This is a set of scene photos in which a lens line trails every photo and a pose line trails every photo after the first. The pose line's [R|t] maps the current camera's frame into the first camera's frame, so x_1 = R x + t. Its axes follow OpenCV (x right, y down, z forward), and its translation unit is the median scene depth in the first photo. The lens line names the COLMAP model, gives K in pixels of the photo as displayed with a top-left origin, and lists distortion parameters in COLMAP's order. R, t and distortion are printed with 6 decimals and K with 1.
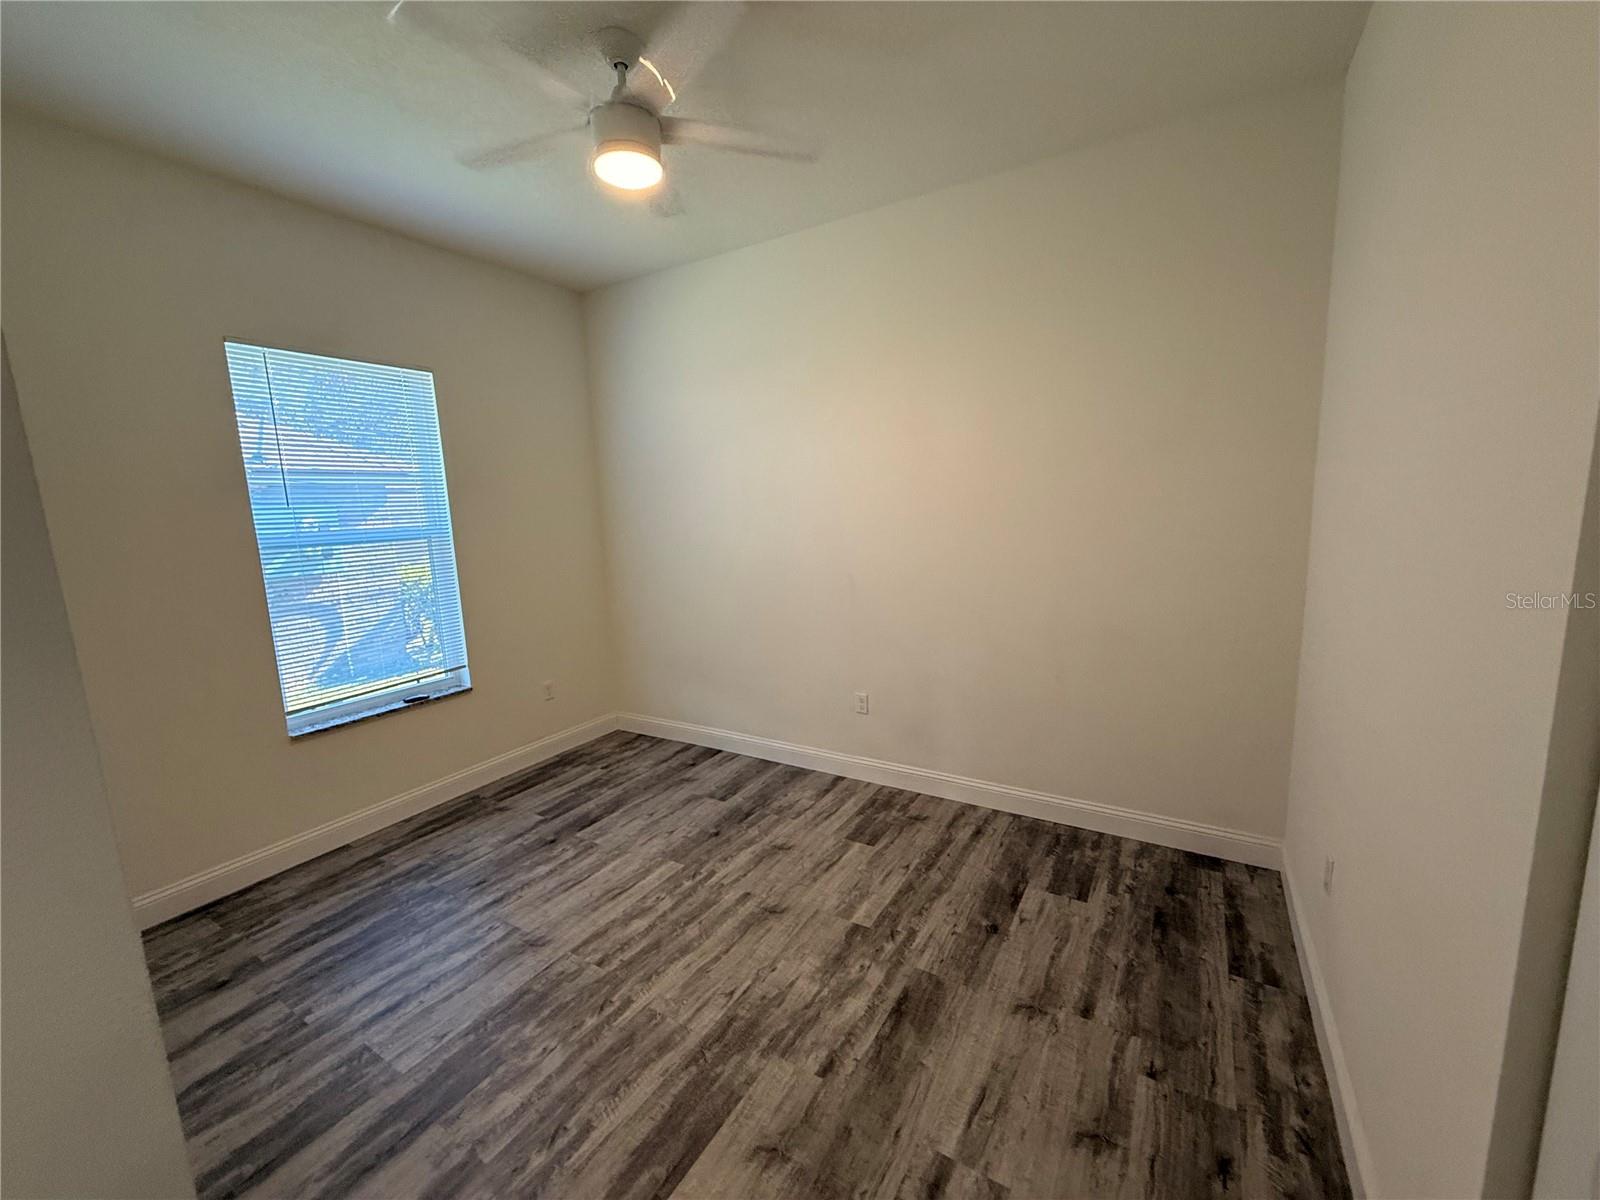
lens RADIAL K [[637.9, 0, 799.3], [0, 637.9, 598.1], [0, 0, 1]] dist [-0.001263, -0.000030]
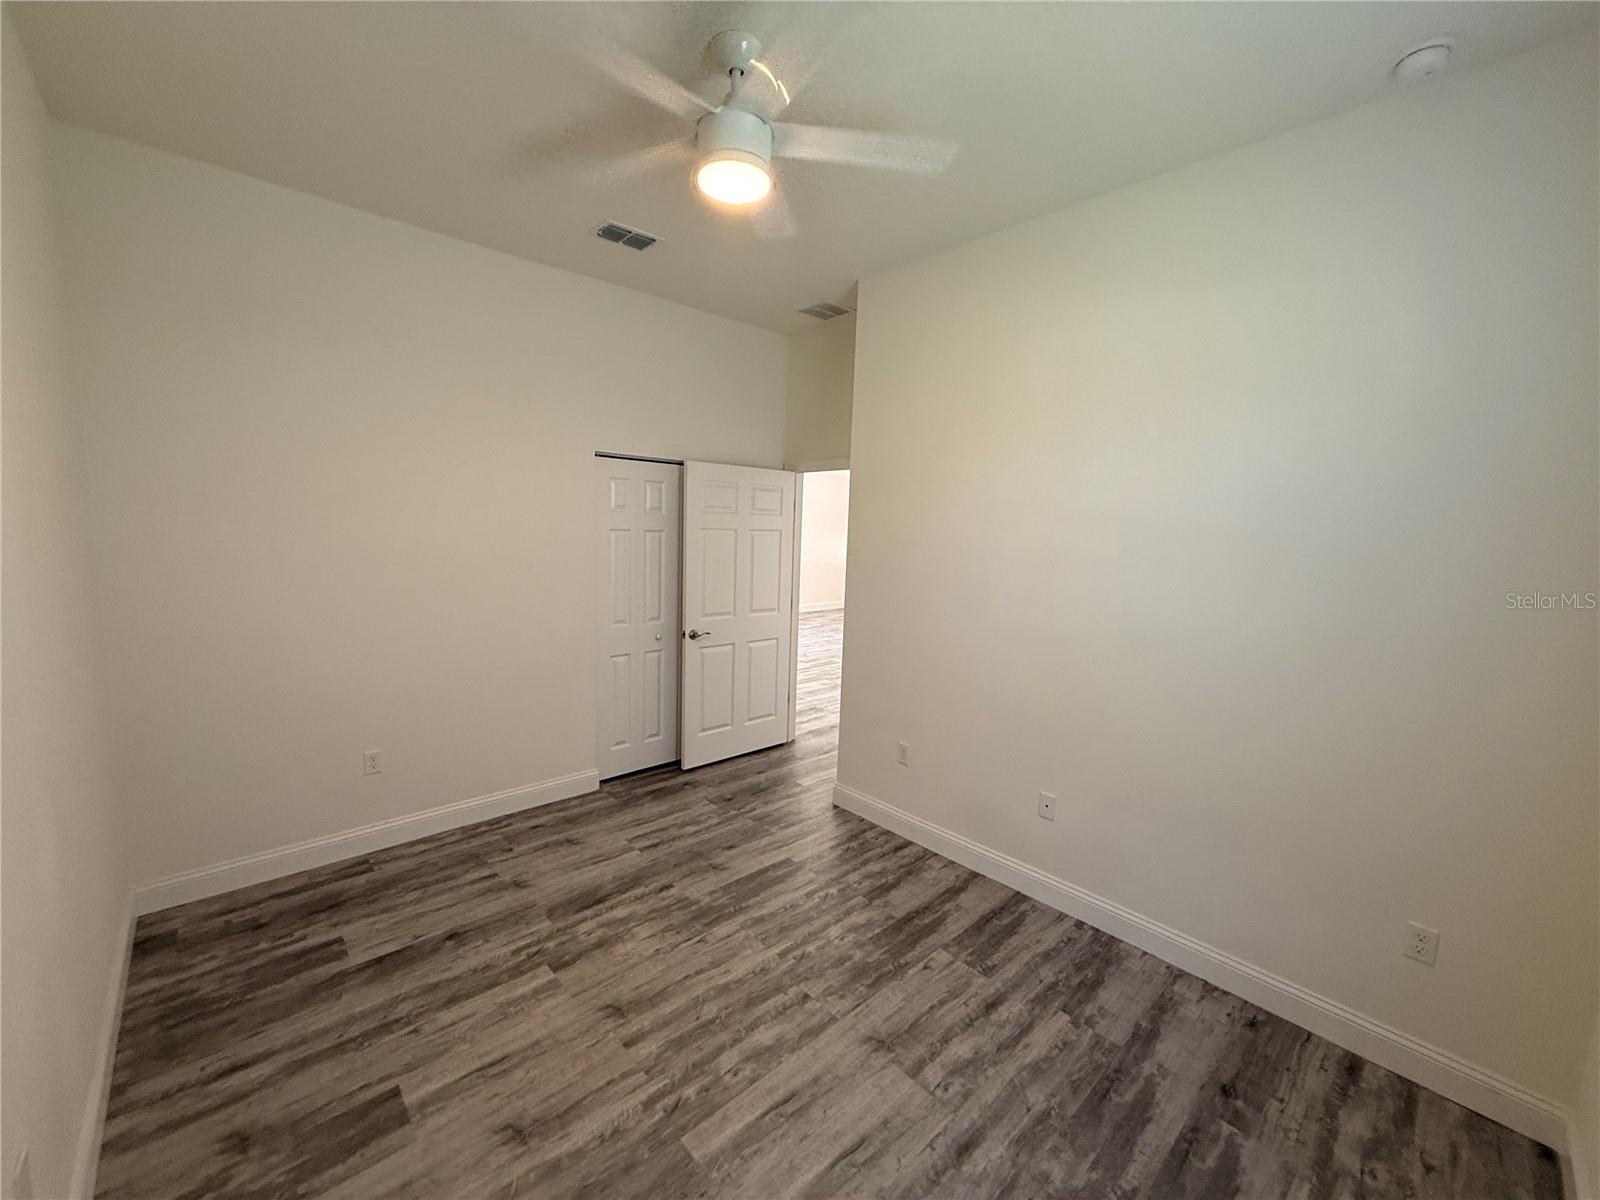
lens RADIAL K [[637.9, 0, 799.3], [0, 637.9, 599.2], [0, 0, 1]] dist [-0.001263, -0.000030]
pose [[-0.962858, -0.027104, 0.268644, -0.562473], [0.042659, 0.967183, 0.250475, -0.289751], [-0.266616, 0.252632, -0.930104, 1.803421]]
